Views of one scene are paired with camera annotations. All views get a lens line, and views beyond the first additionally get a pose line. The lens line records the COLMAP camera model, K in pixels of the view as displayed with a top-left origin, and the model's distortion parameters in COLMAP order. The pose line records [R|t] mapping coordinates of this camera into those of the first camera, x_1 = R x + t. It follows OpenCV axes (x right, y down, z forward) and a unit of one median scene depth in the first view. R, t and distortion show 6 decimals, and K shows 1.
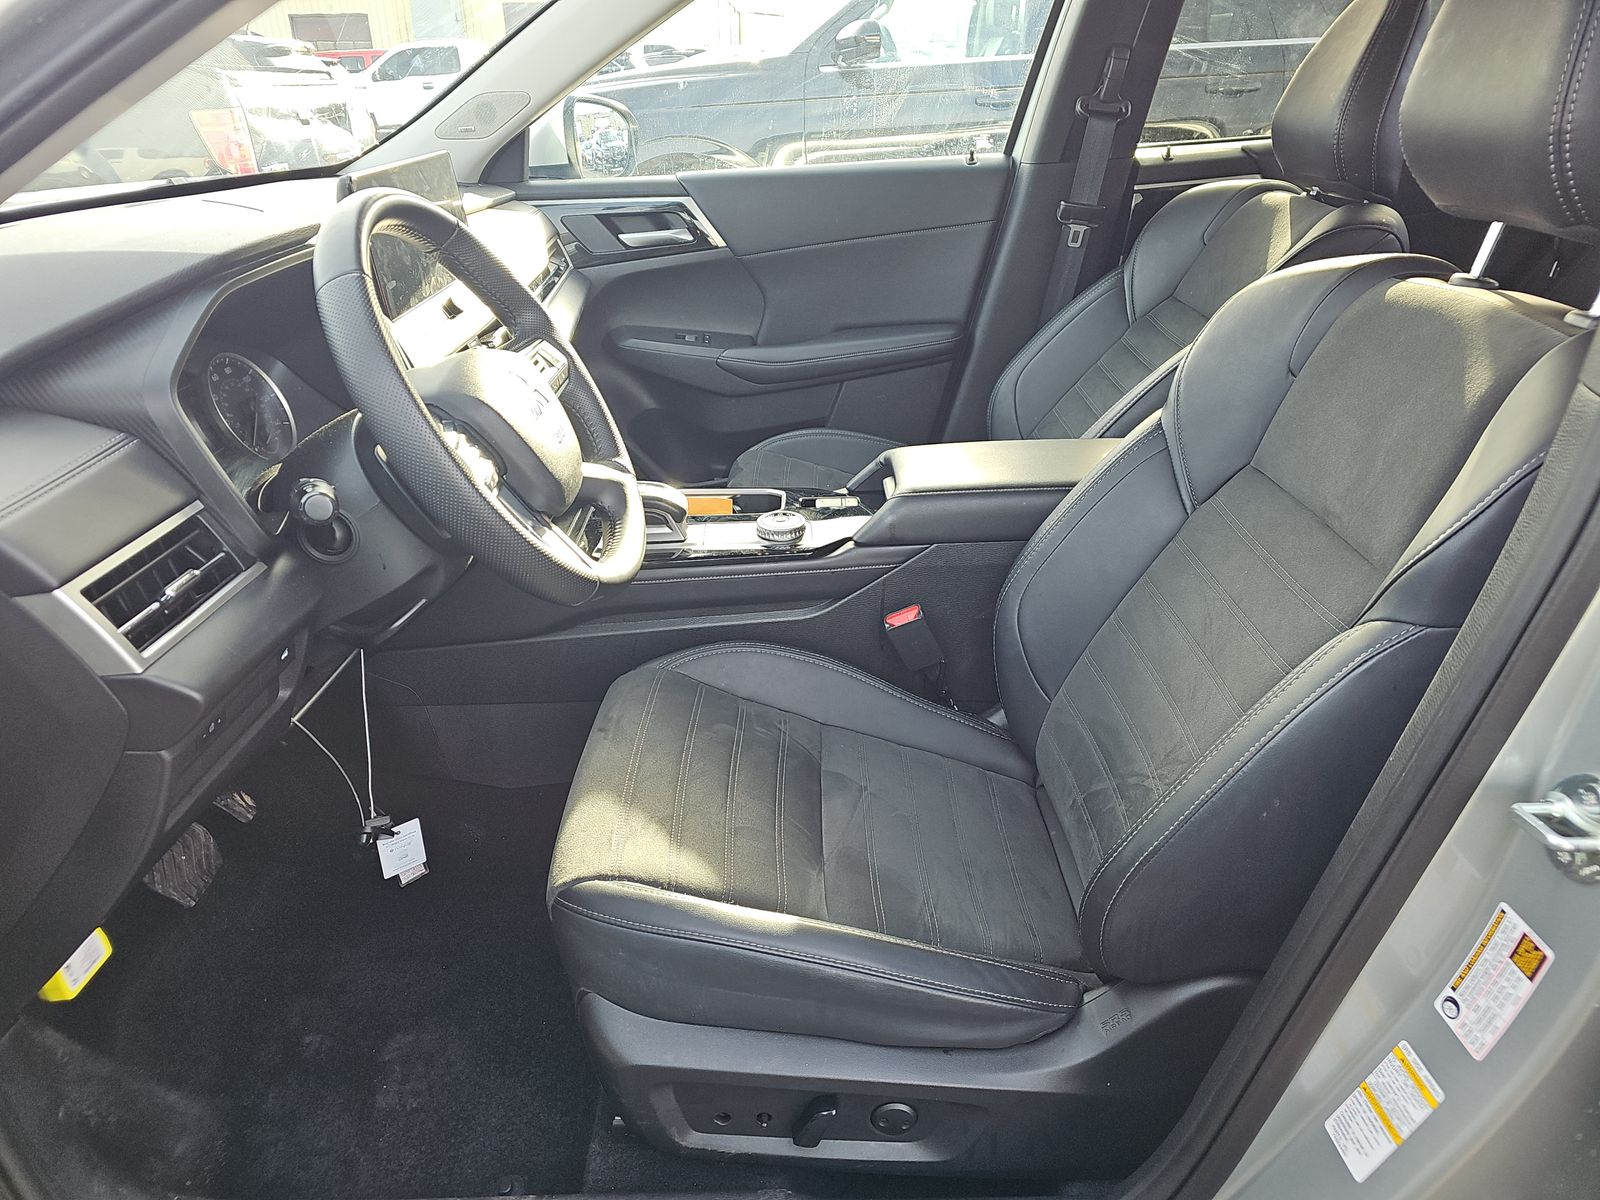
lens RADIAL K [[1032.5, 0, 800.0], [0, 1032.5, 600.0], [0, 0, 1]] dist [0.002572, -0.000266]
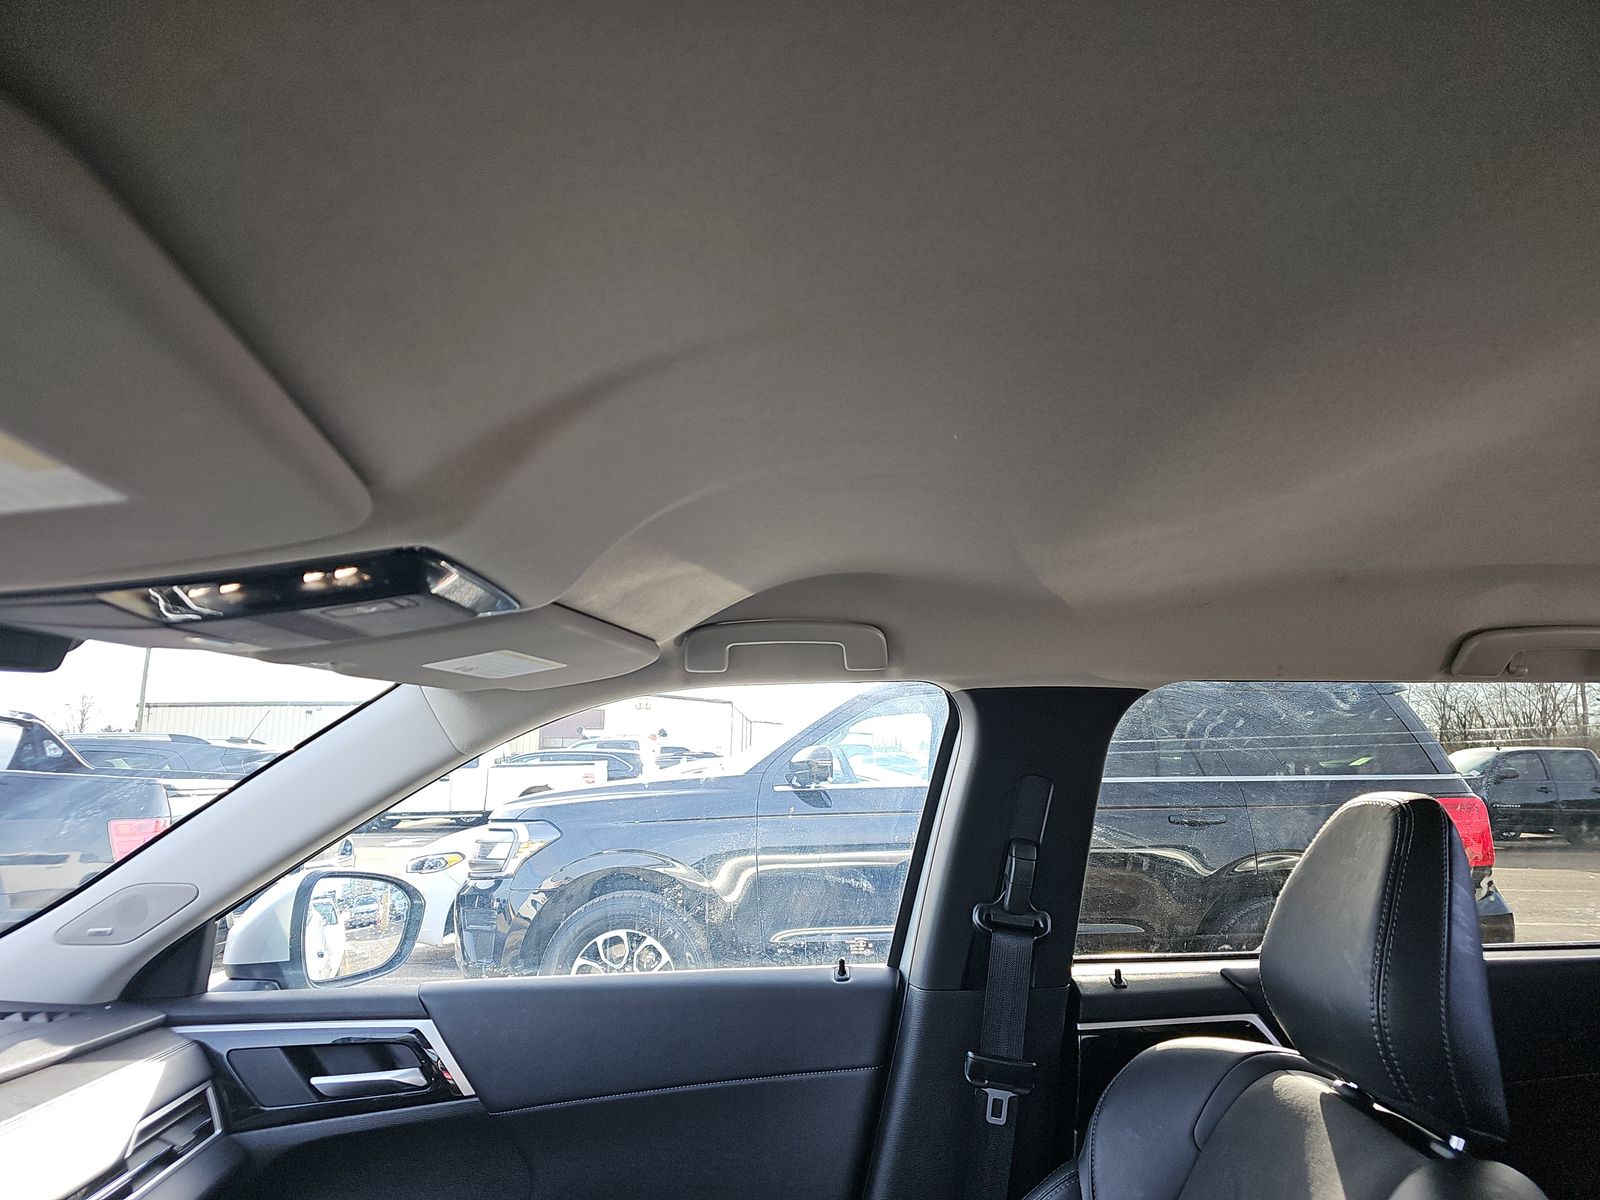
lens RADIAL K [[1058.8, 0, 800.0], [0, 1058.8, 600.0], [0, 0, 1]] dist [0.120508, -0.112326]
pose [[0.999569, 0.026176, 0.013314, 0.120890], [-0.013063, 0.802328, -0.596741, -0.191936], [-0.026302, 0.596309, 0.802324, 0.258058]]
